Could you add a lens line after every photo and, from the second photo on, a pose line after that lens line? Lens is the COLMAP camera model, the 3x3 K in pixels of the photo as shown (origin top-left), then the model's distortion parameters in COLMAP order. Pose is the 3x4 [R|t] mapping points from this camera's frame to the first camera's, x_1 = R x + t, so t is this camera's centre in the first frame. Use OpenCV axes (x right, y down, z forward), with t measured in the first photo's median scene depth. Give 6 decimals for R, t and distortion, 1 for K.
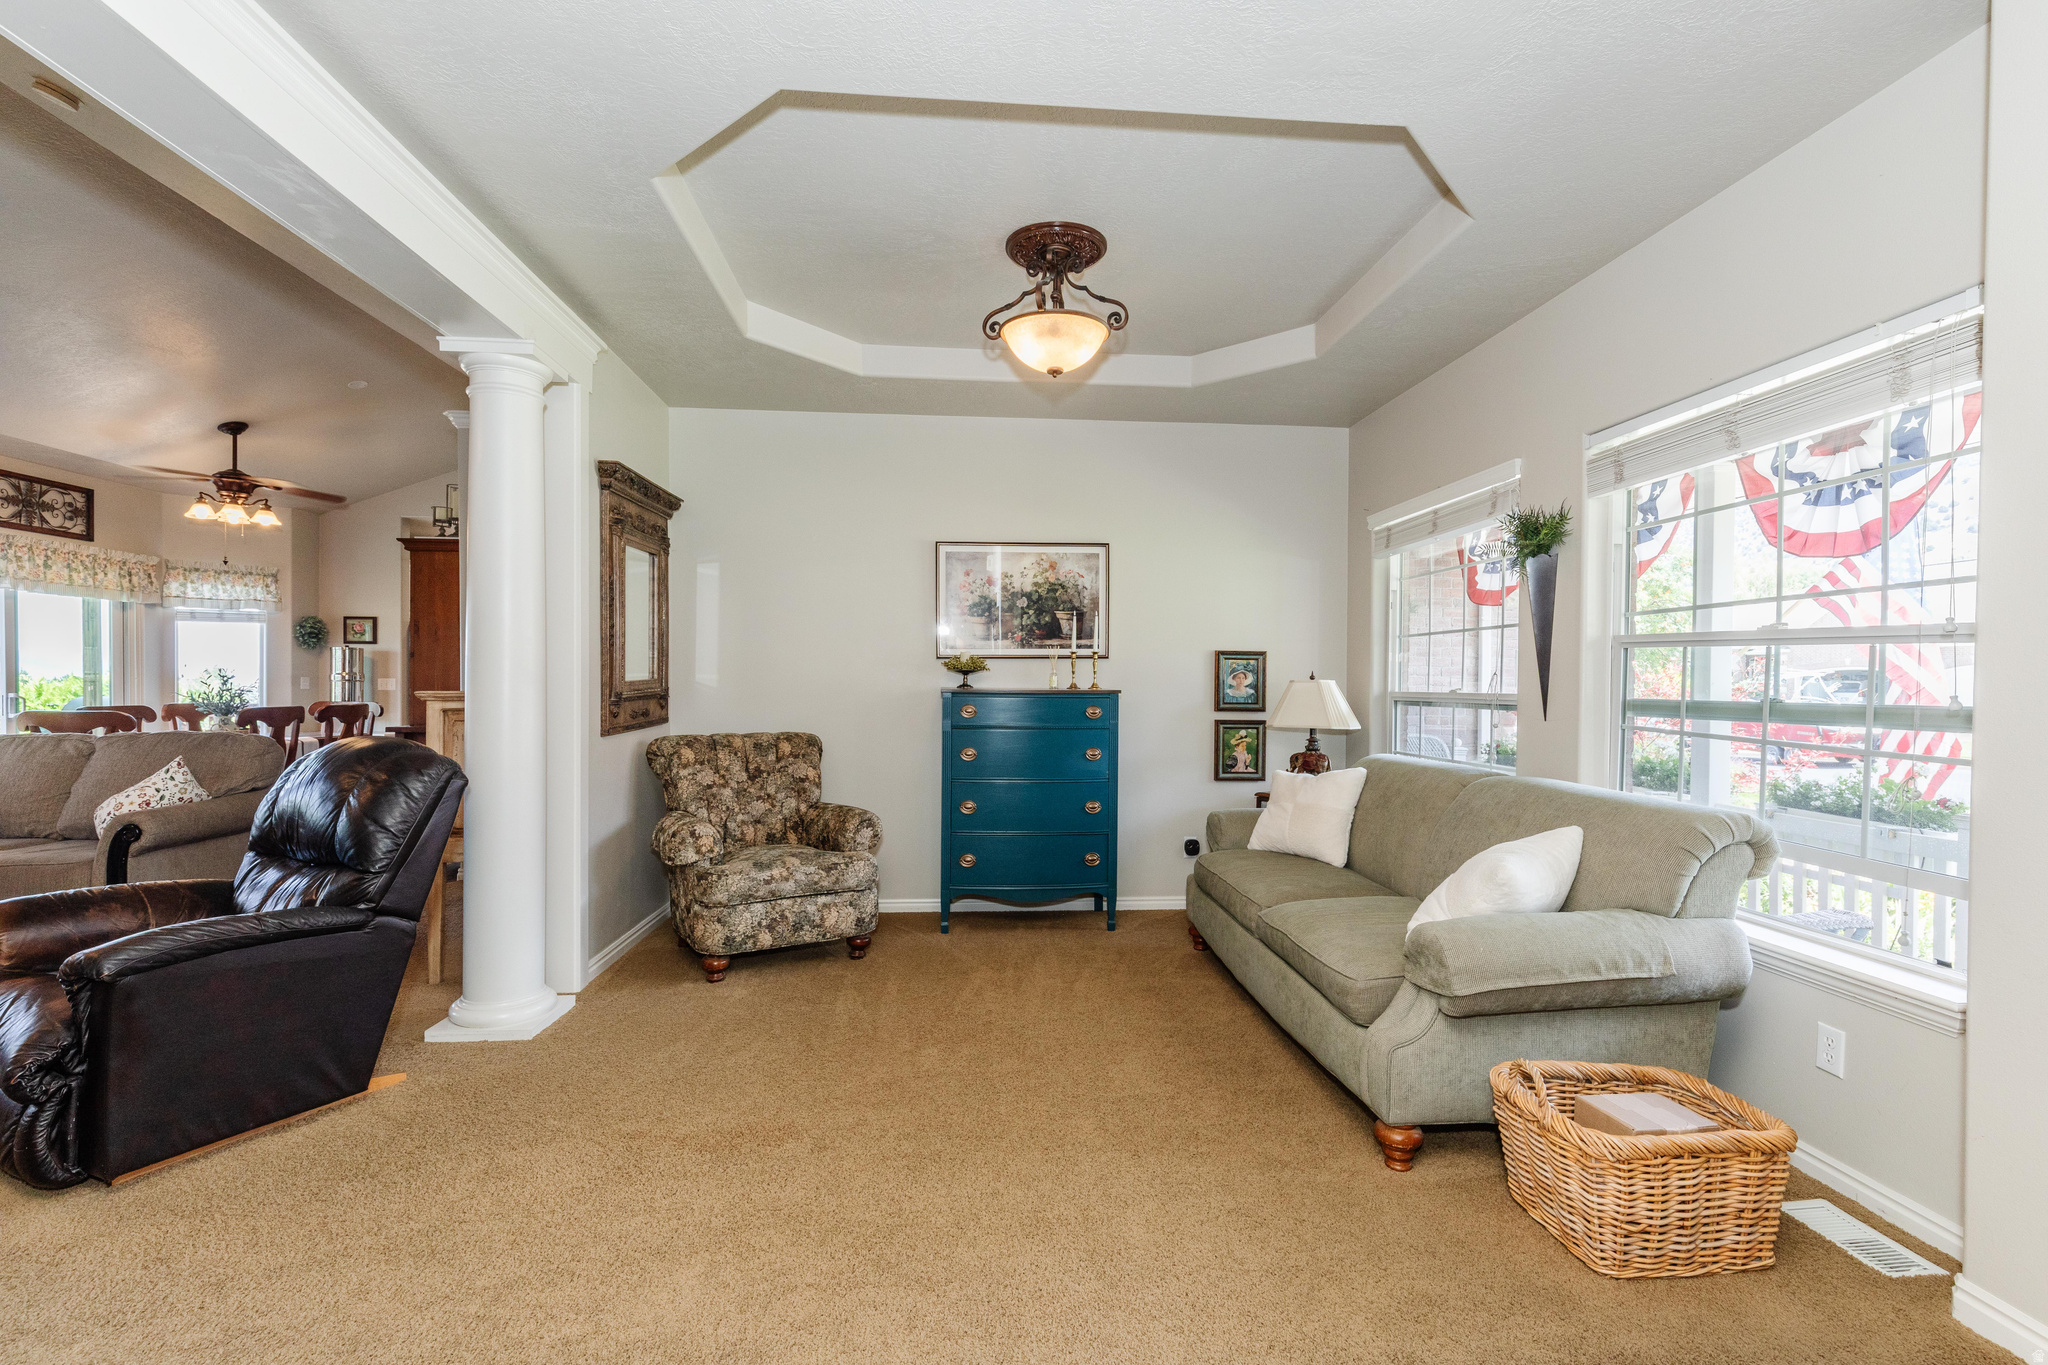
lens RADIAL K [[883.6, 0, 1024.0], [0, 883.6, 682.5], [0, 0, 1]] dist [-0.001516, -0.000353]
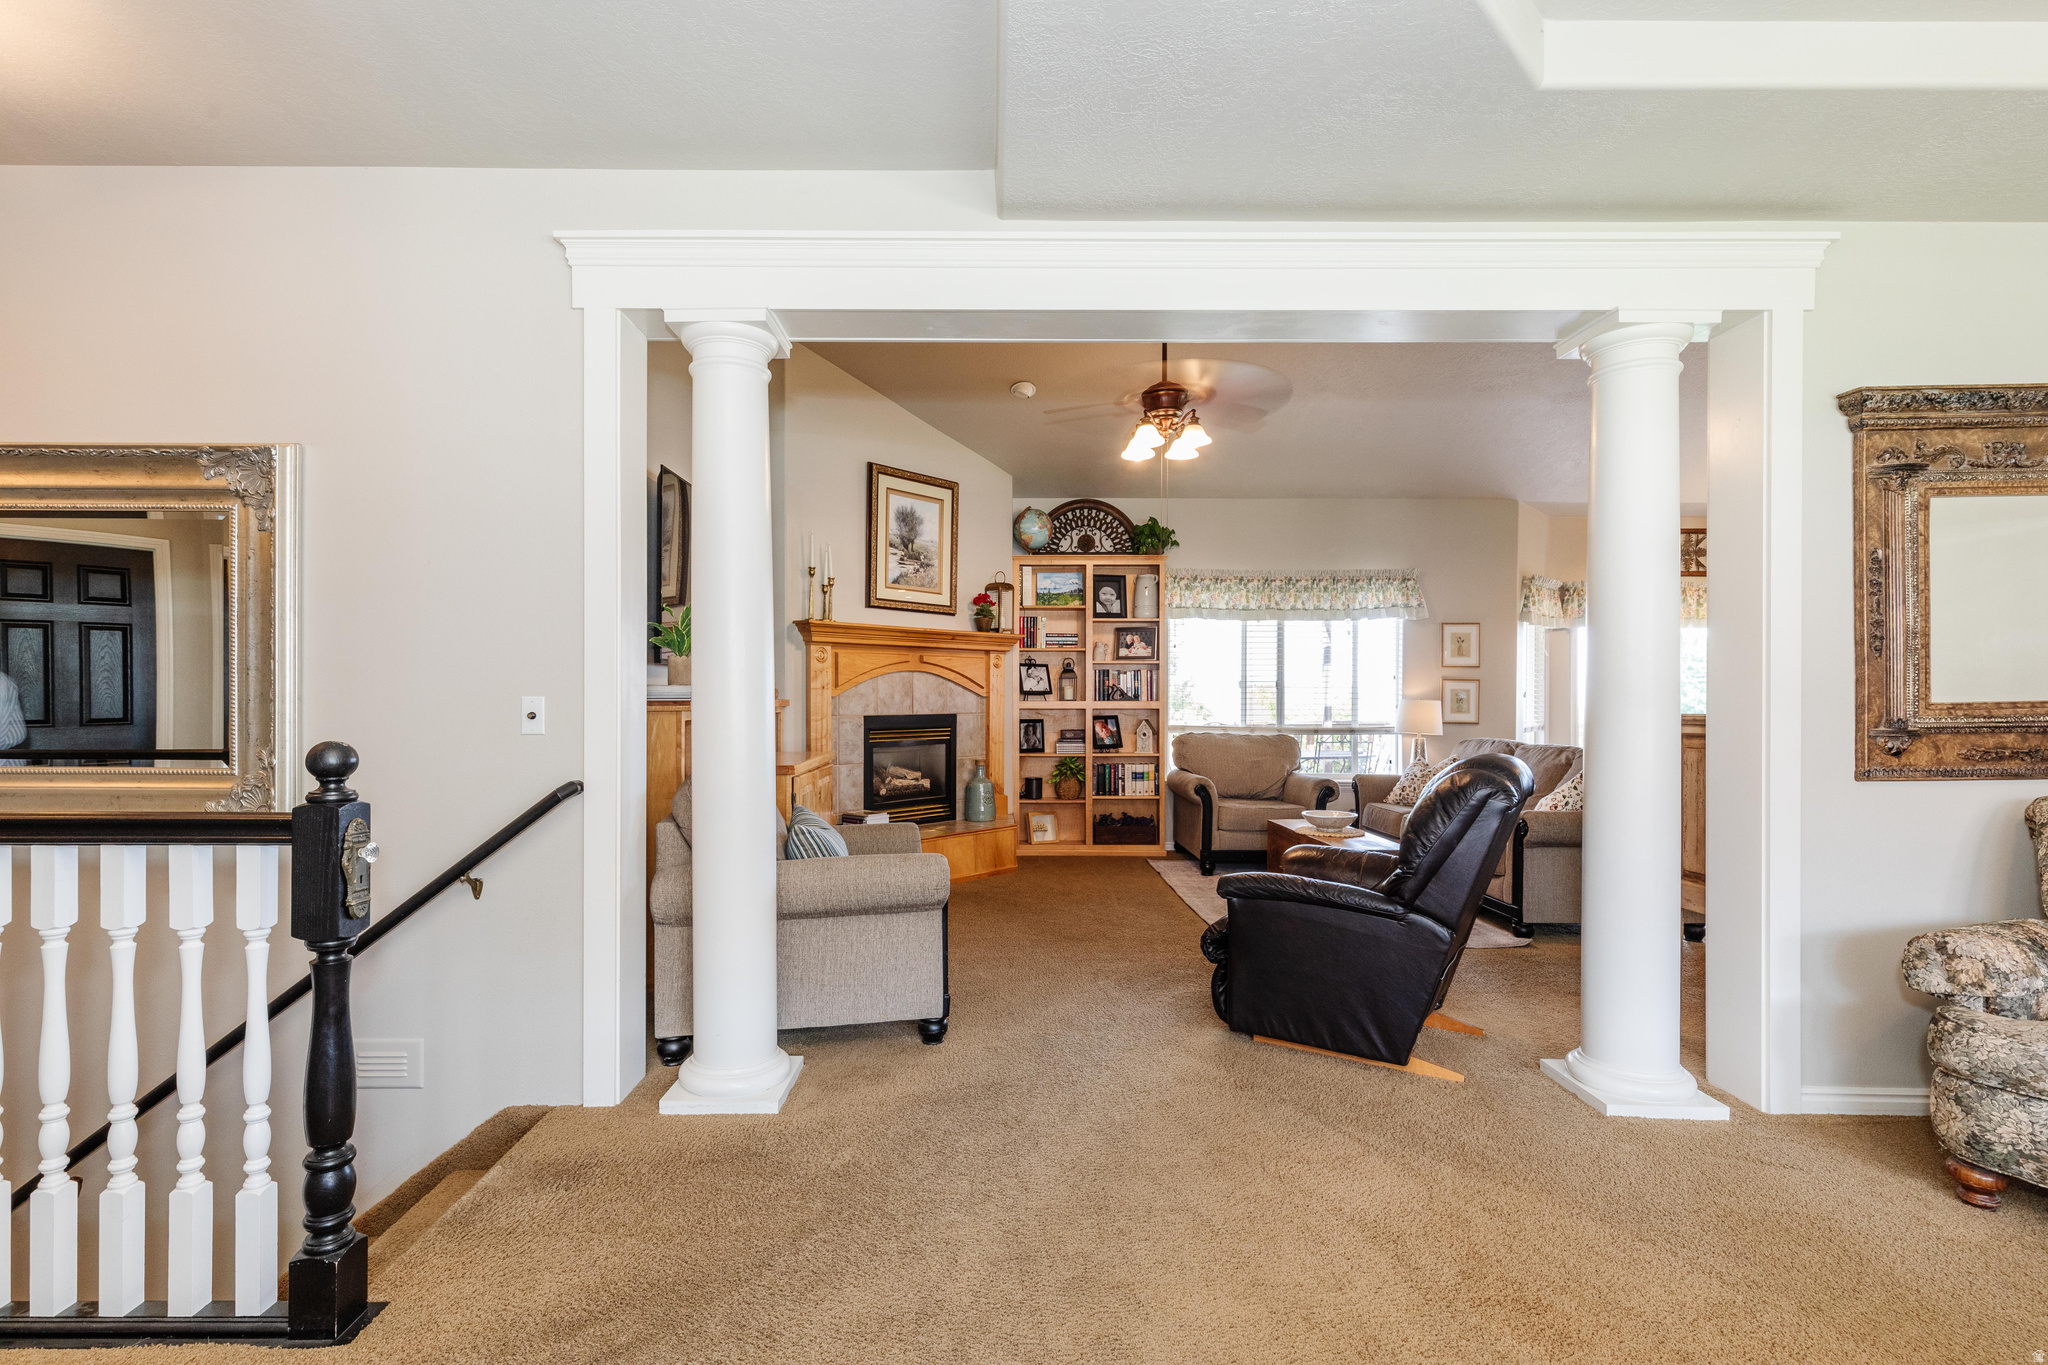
lens RADIAL K [[932.9, 0, 1030.6], [0, 932.9, 701.0], [0, 0, 1]] dist [0.002789, 0.000159]
pose [[-0.058827, -0.003957, -0.998260, 0.320977], [-0.001263, 0.999992, -0.003889, 0.001052], [0.998267, 0.001032, -0.058832, 0.397852]]
